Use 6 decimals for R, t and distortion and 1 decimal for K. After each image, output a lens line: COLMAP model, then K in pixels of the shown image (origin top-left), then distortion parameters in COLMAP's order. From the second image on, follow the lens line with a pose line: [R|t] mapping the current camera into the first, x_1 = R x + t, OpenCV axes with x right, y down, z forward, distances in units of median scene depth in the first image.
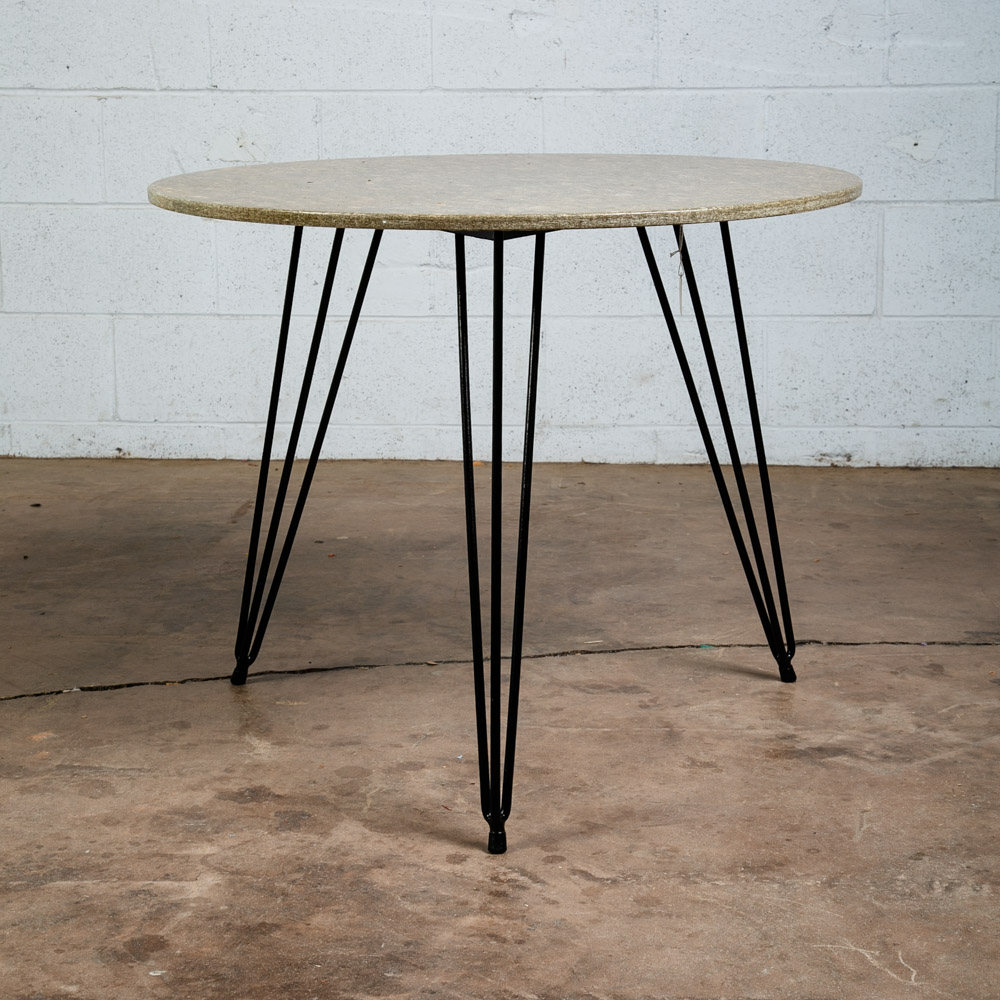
lens RADIAL K [[2467.7, 0, 503.1], [0, 2467.7, 452.4], [0, 0, 1]] dist [0.215977, 0.000000]
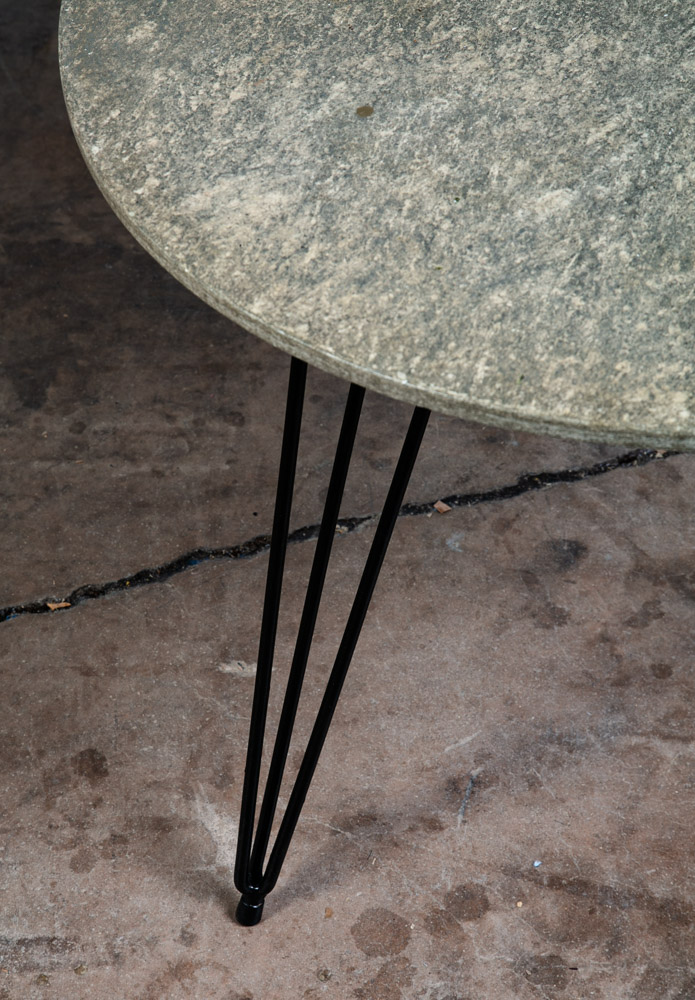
lens RADIAL K [[2503.2, 0, 328.5], [0, 2503.2, 565.3], [0, 0, 1]] dist [0.380644, 0.000000]
pose [[0.996755, -0.077492, -0.021764, -0.047528], [0.076315, 0.823894, 0.561582, -0.289299], [-0.025587, -0.561421, 0.827135, 0.464352]]
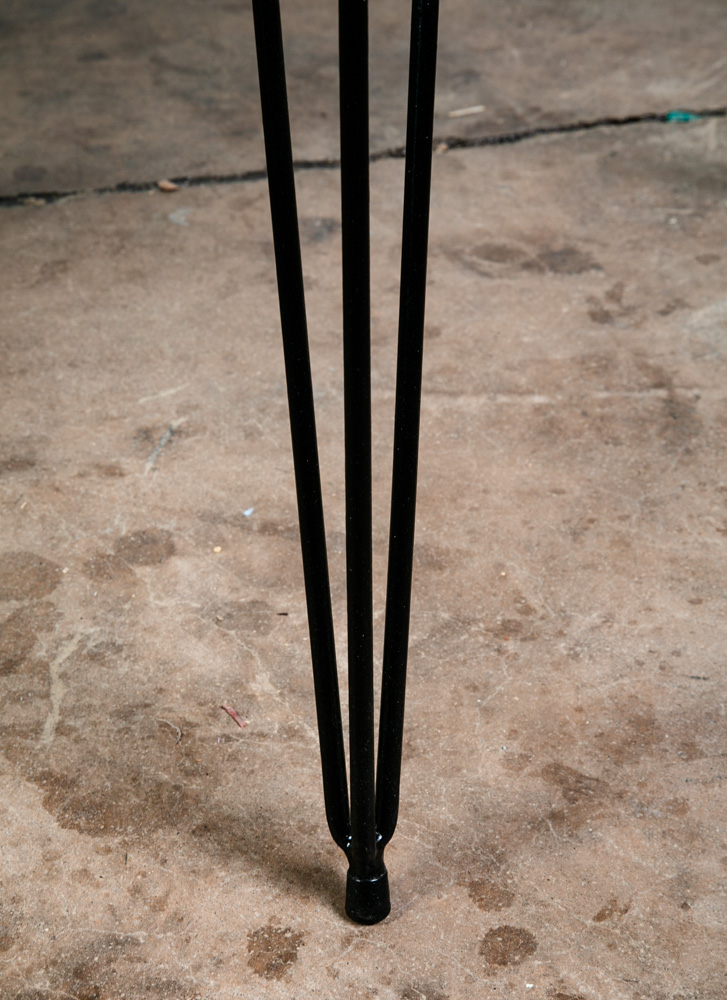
lens RADIAL K [[2133.4, 0, 372.9], [0, 2133.4, 609.5], [0, 0, 1]] dist [0.250748, 0.000000]
pose [[0.997346, -0.043827, 0.058147, -0.016787], [0.013230, 0.894346, 0.447181, -0.039222], [-0.071602, -0.445225, 0.892552, 0.577180]]
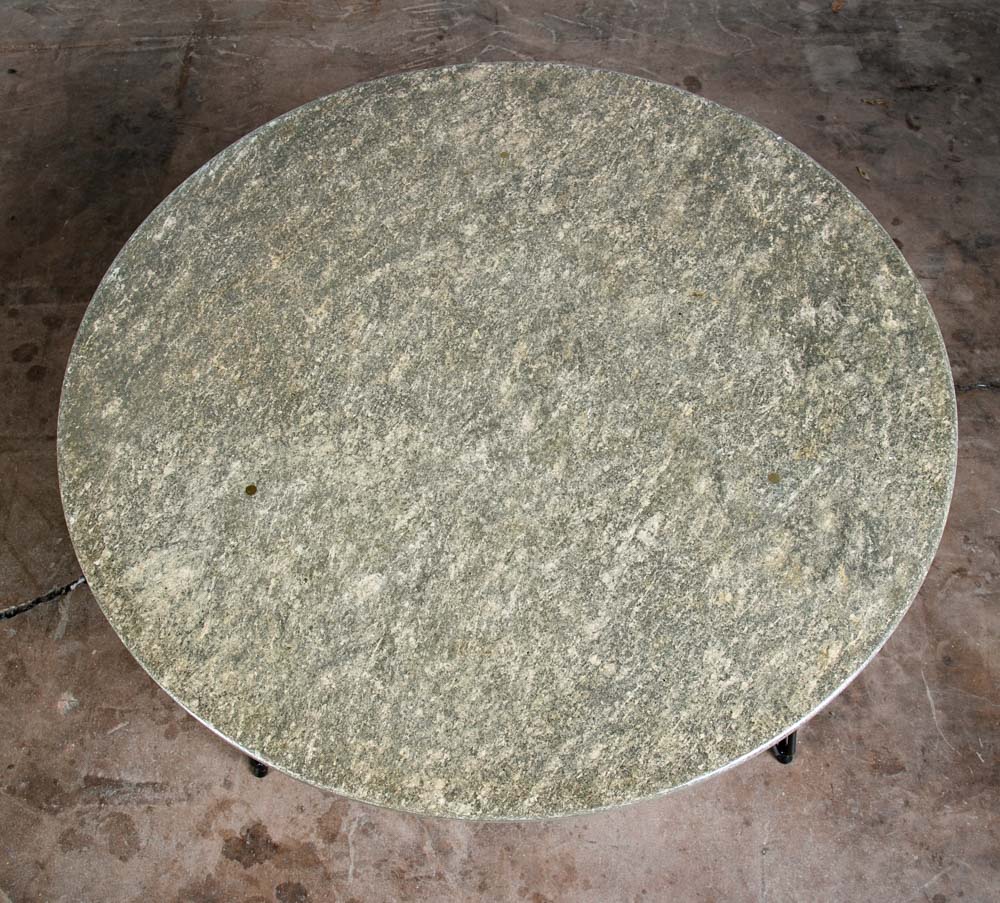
lens RADIAL K [[1096.9, 0, 501.7], [0, 1096.9, 481.8], [0, 0, 1]] dist [-0.081697, 0.000000]
pose [[0.995558, -0.087966, 0.033557, 0.013836], [0.030779, 0.640928, 0.766984, -0.325610], [-0.088976, -0.762544, 0.640789, 0.697931]]
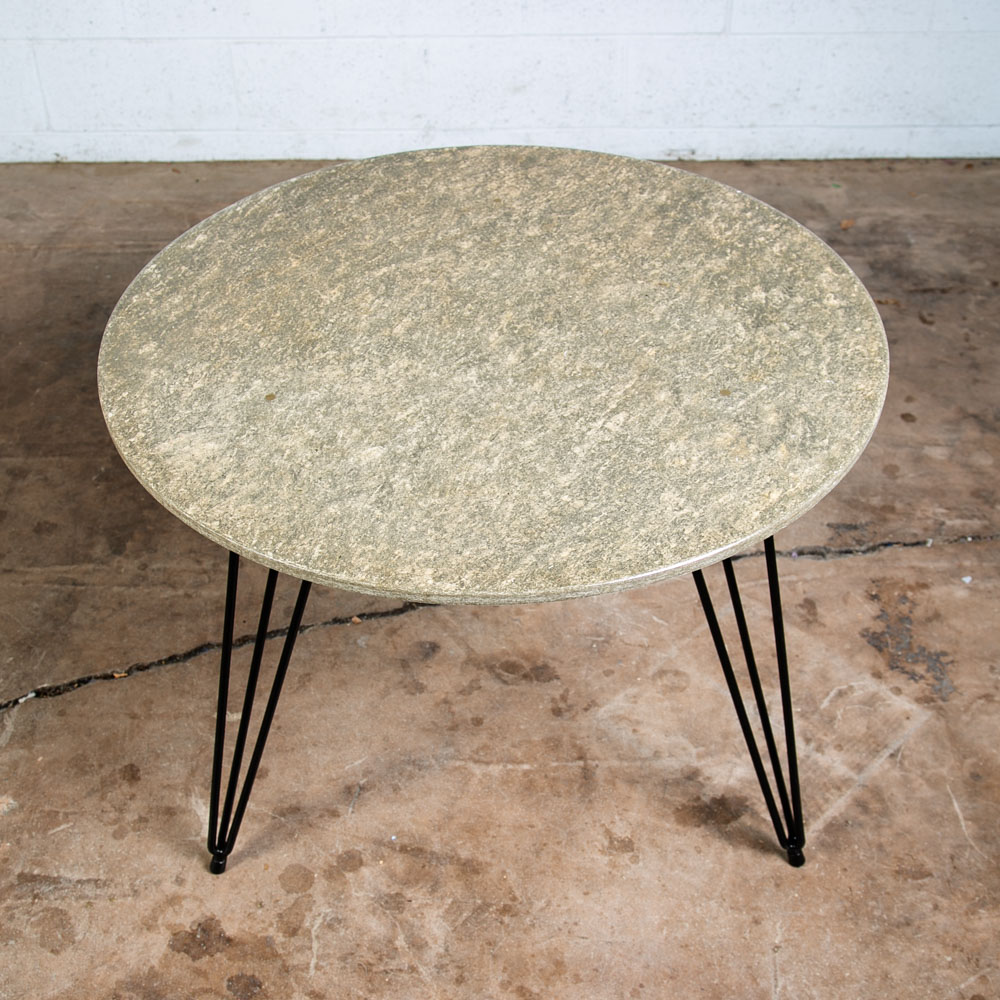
lens RADIAL K [[1512.3, 0, 498.3], [0, 1512.3, 507.5], [0, 0, 1]] dist [-0.018697, 0.000000]
pose [[0.996834, -0.053884, 0.058476, -0.002837], [0.018127, 0.870017, 0.492688, -0.299480], [-0.077423, -0.490068, 0.868239, 0.459184]]
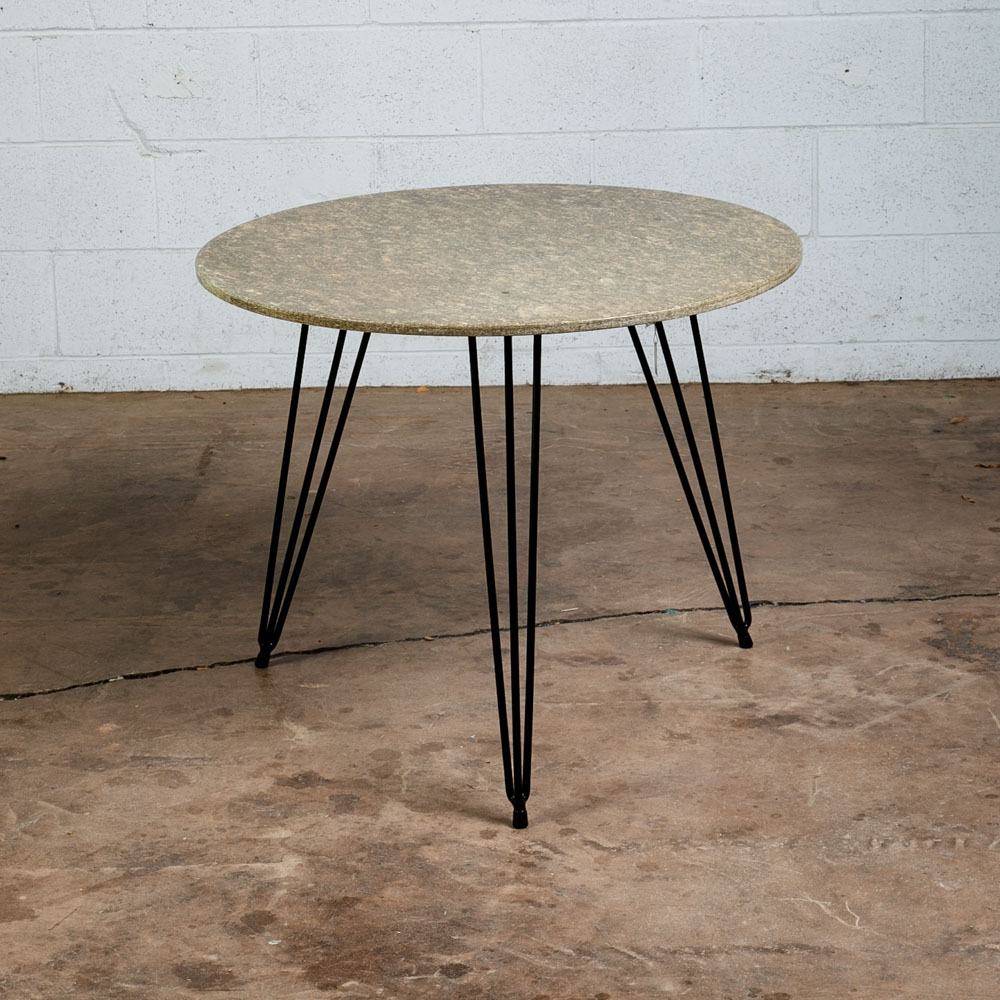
lens RADIAL K [[3281.4, 0, 500.3], [0, 3281.4, 382.3], [0, 0, 1]] dist [0.253587, 0.000000]
pose [[0.997966, -0.032190, 0.055023, -0.078287], [0.027754, 0.996443, 0.079567, -0.154950], [-0.057388, -0.077878, 0.995310, -0.498098]]
